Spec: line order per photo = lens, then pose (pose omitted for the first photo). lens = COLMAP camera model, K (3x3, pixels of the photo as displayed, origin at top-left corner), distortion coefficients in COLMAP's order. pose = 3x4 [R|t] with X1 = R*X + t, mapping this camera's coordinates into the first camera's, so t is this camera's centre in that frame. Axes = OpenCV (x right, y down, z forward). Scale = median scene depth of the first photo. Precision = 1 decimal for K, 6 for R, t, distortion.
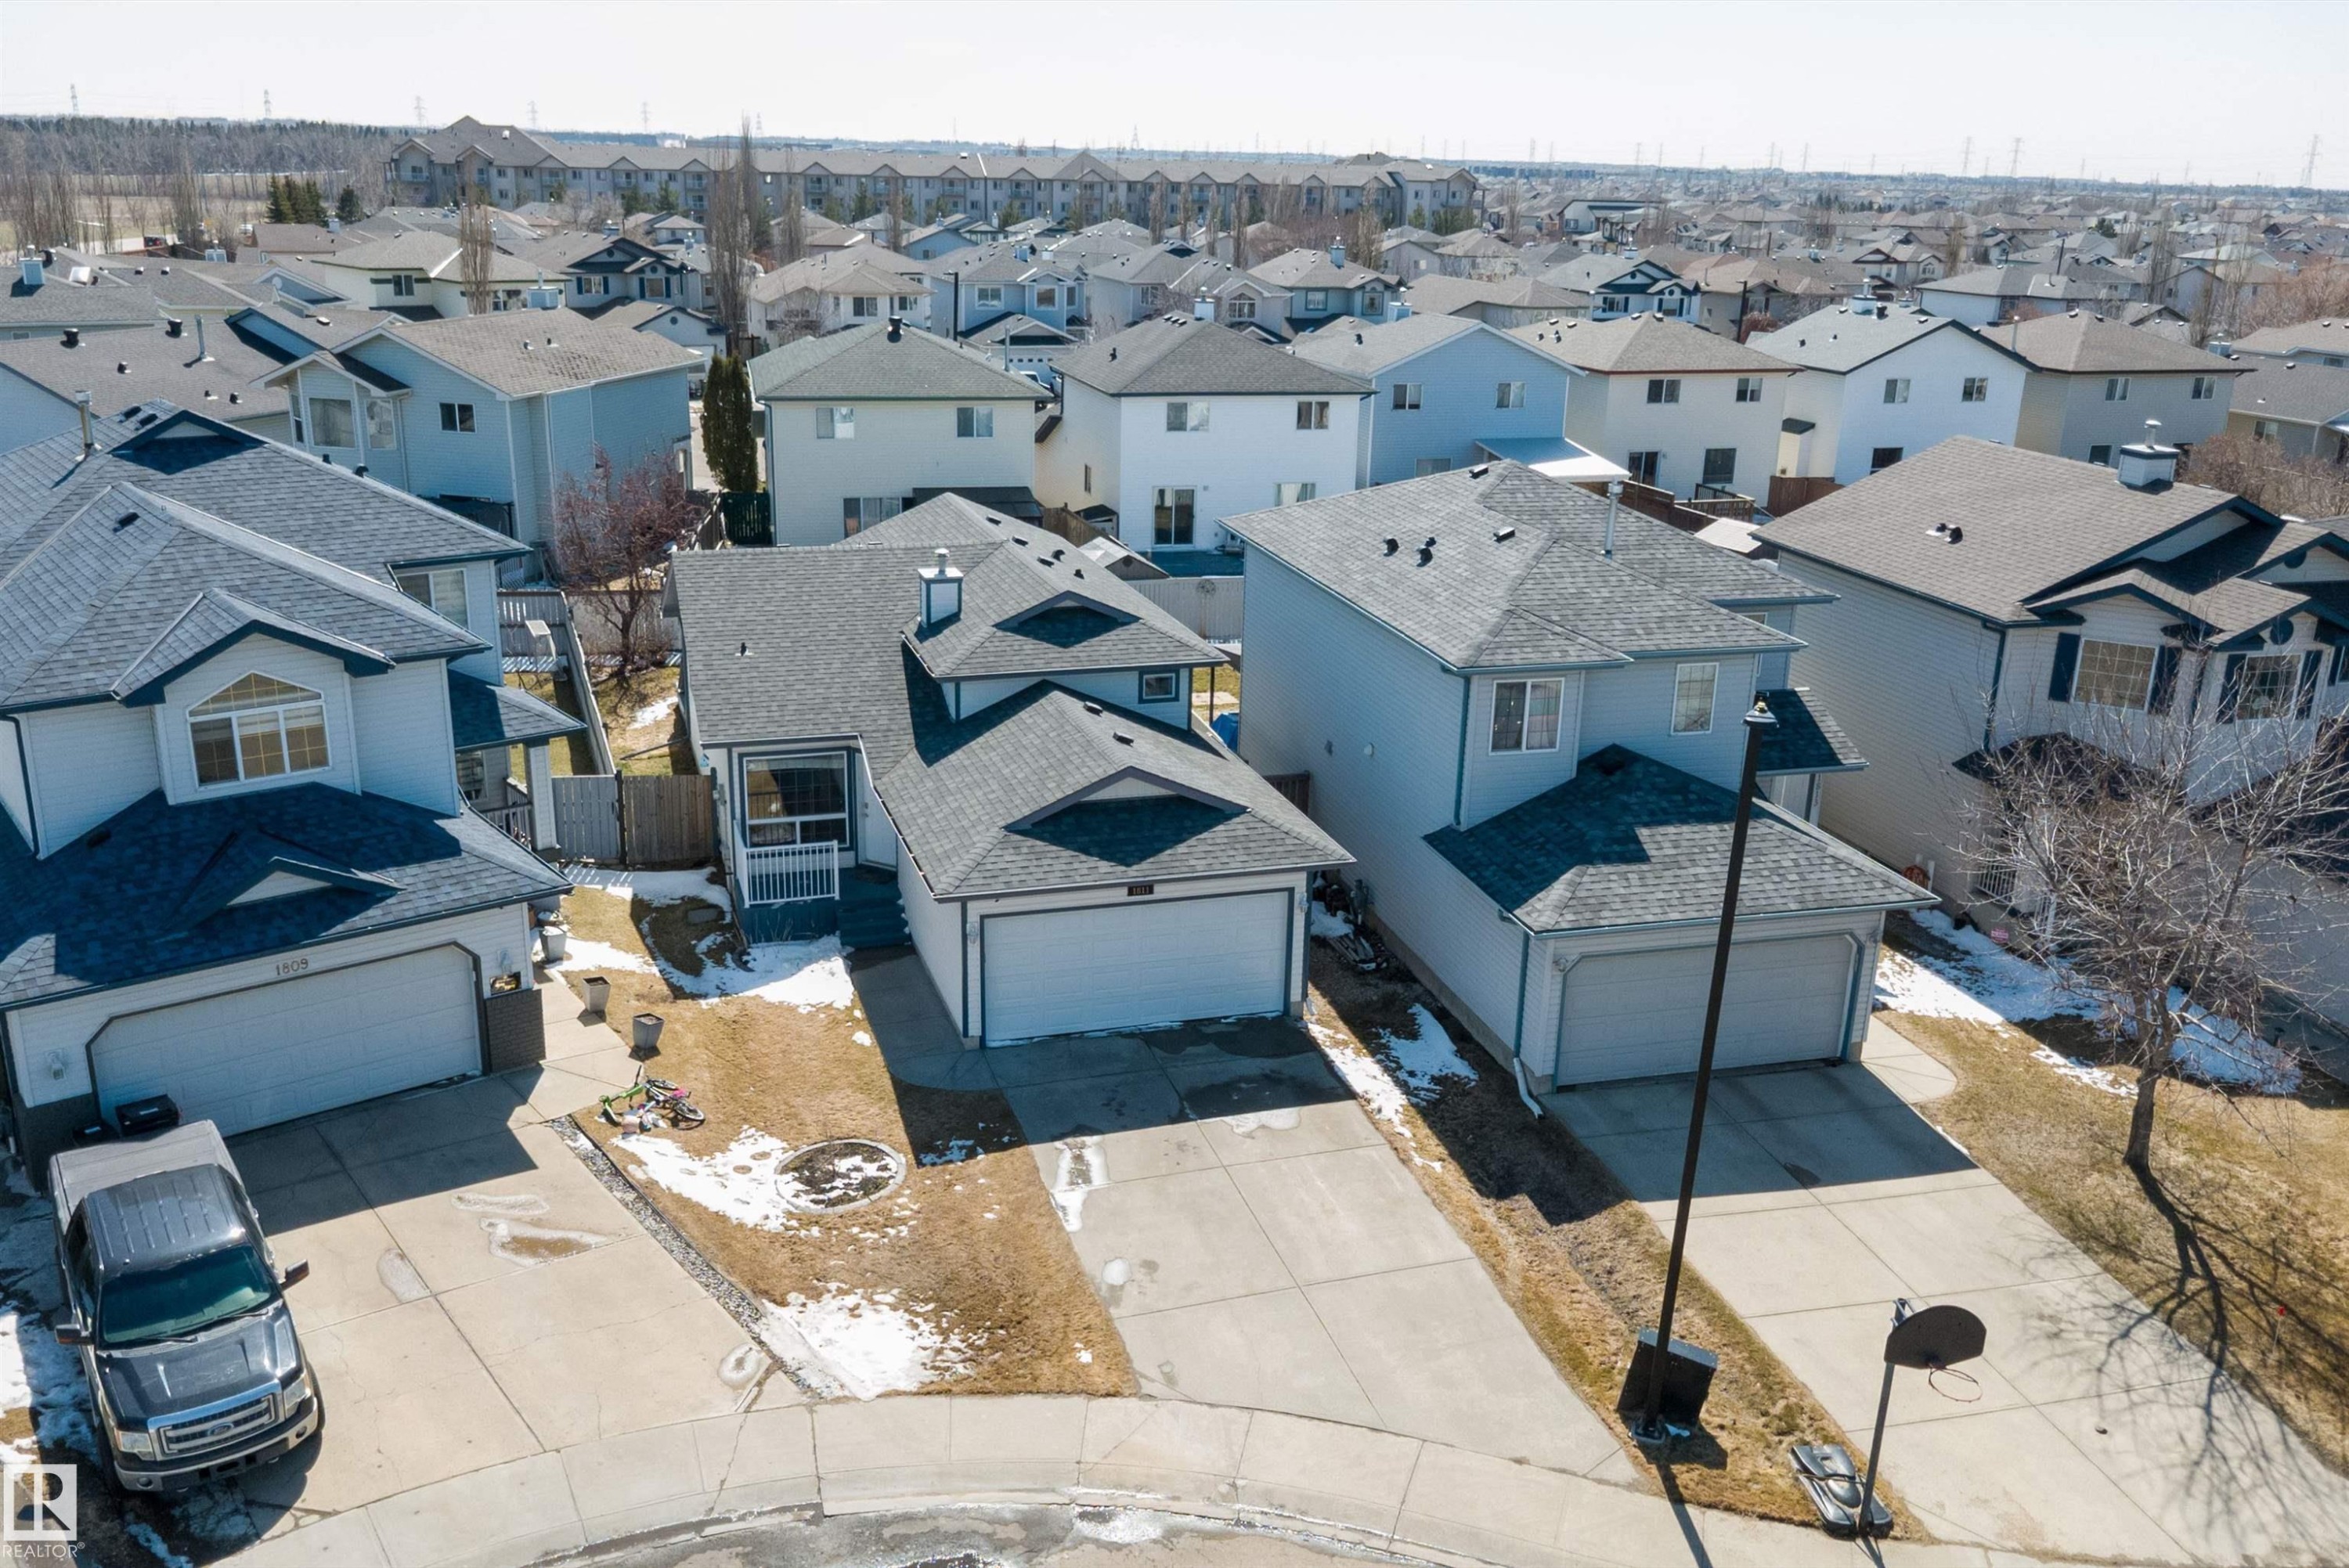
lens RADIAL K [[1946.4, 0, 1174.5], [0, 1946.4, 784.0], [0, 0, 1]] dist [0.009032, 0.002056]
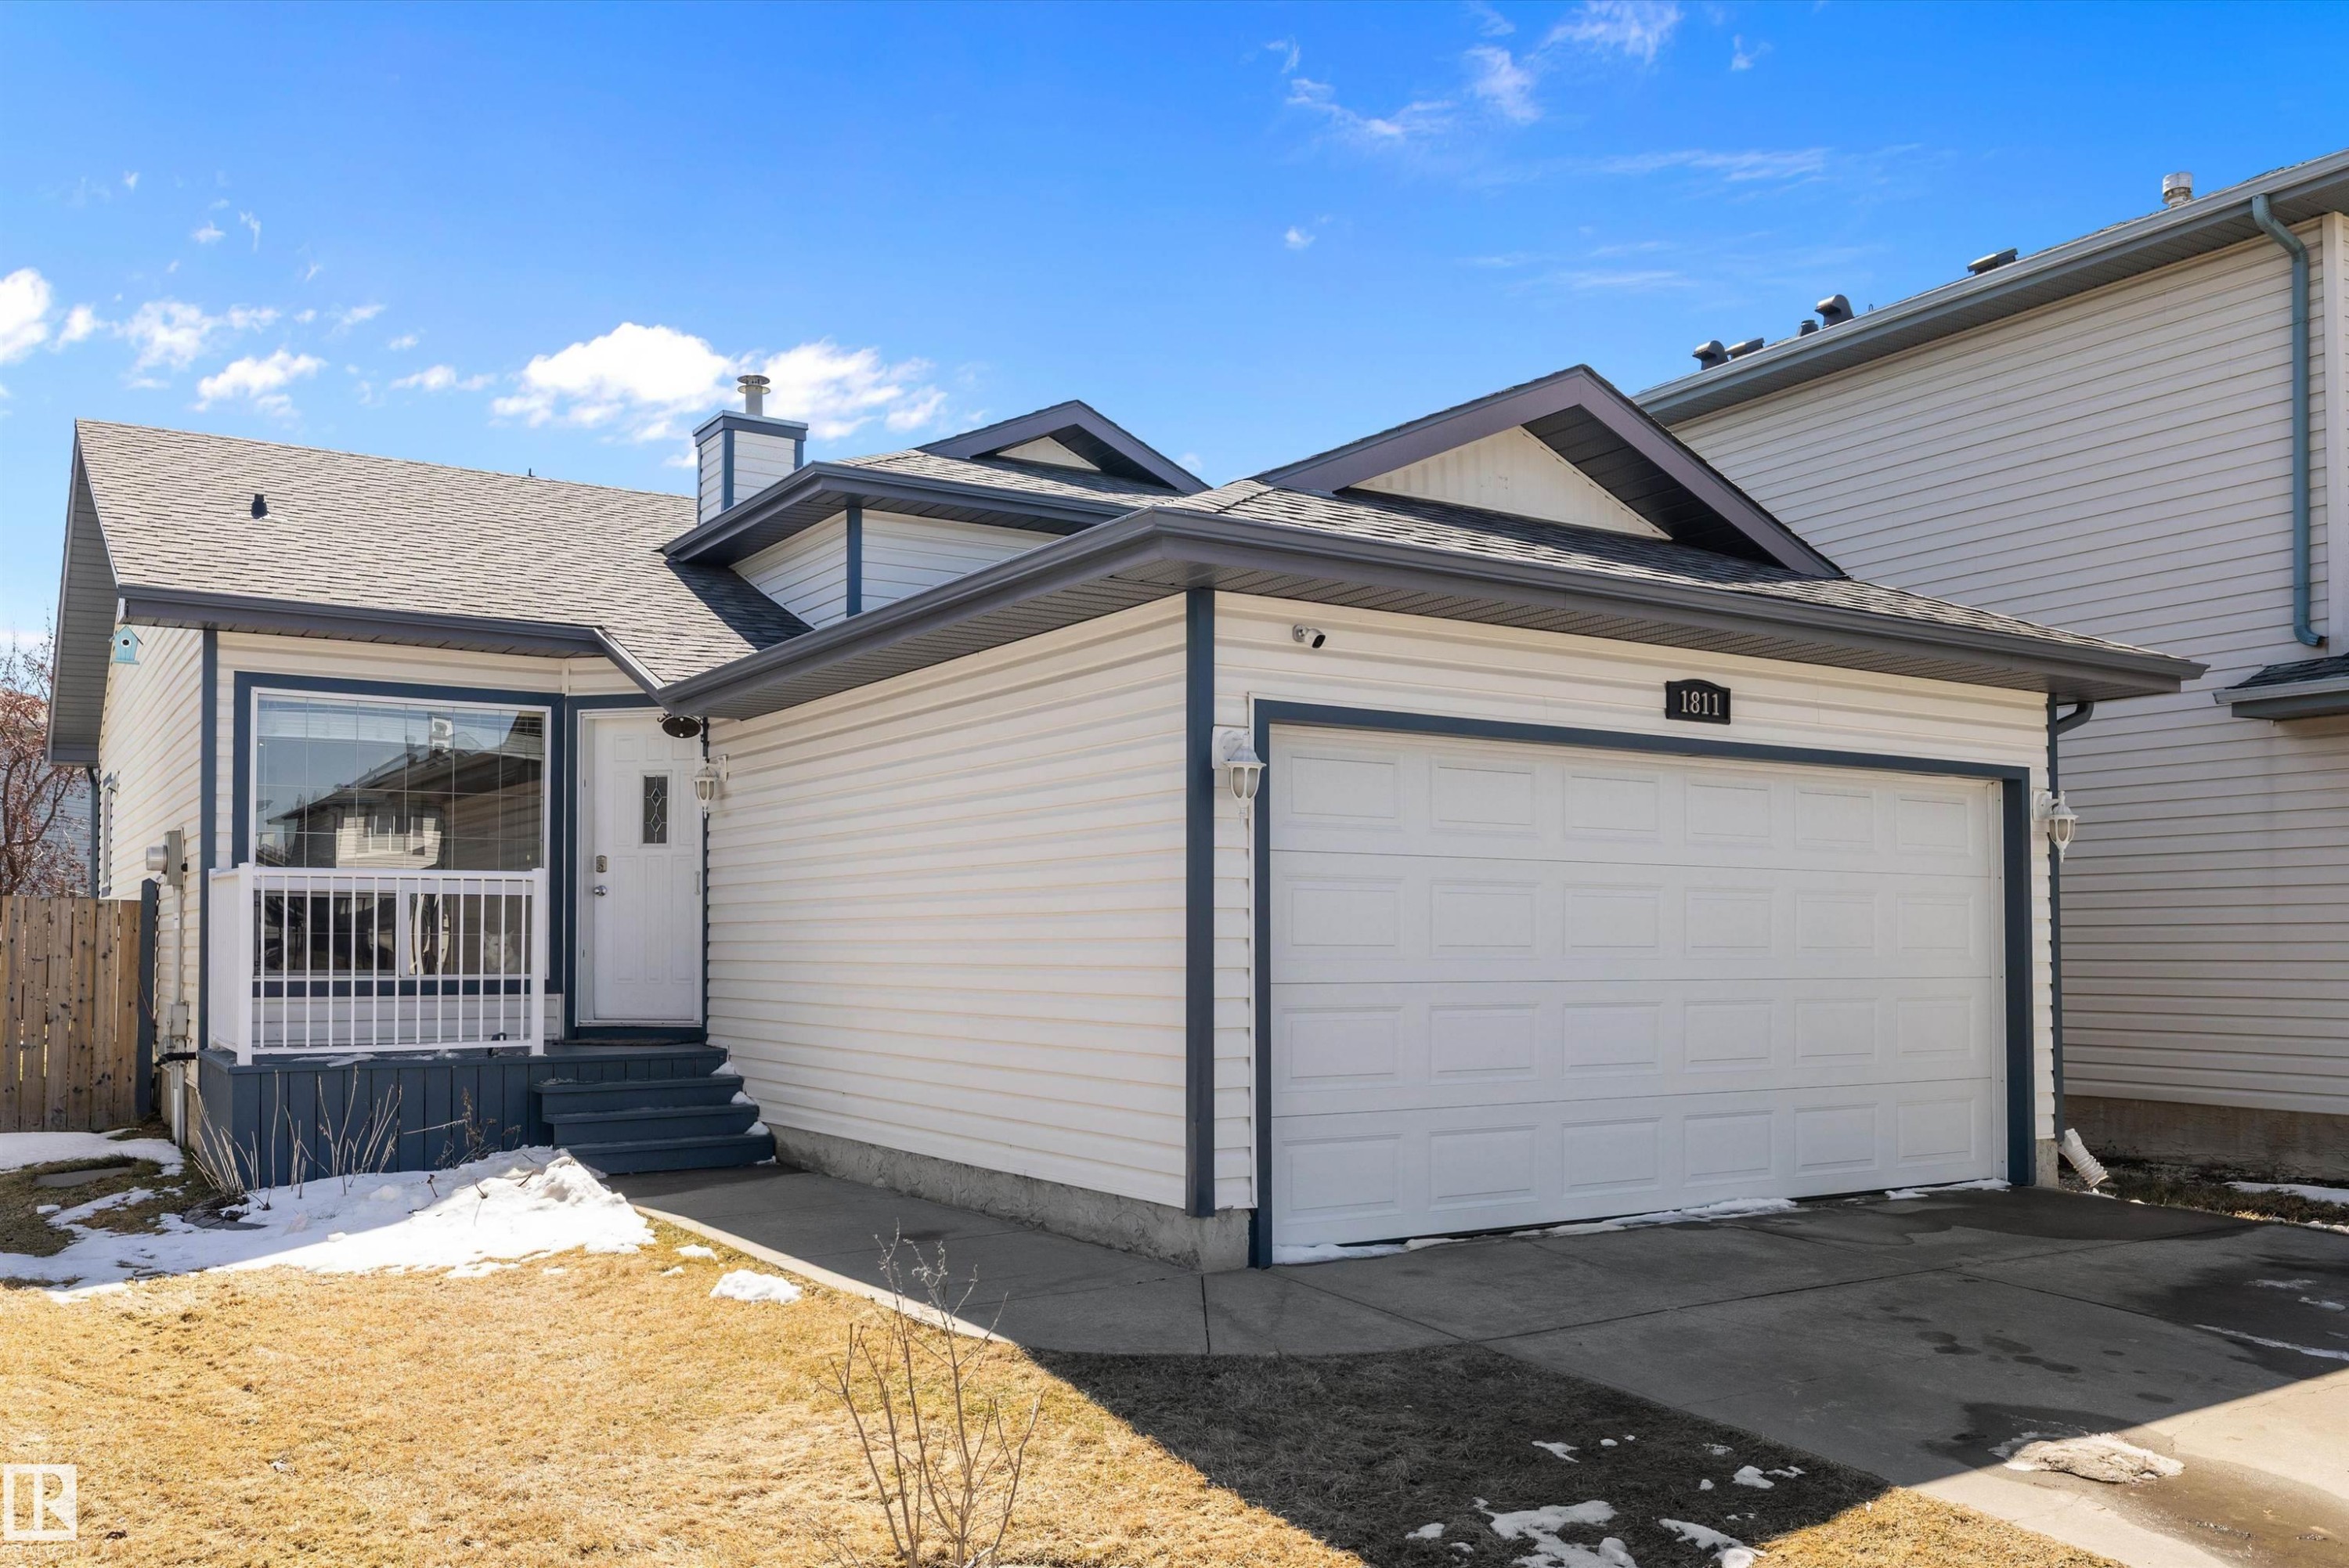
lens RADIAL K [[1892.5, 0, 1179.0], [0, 1892.5, 926.8], [0, 0, 1]] dist [0.000210, -0.000764]
pose [[0.965852, -0.018117, 0.258461, -0.171481], [0.097095, 0.950167, -0.296234, 0.165779], [-0.240215, 0.311214, 0.919480, 0.759751]]
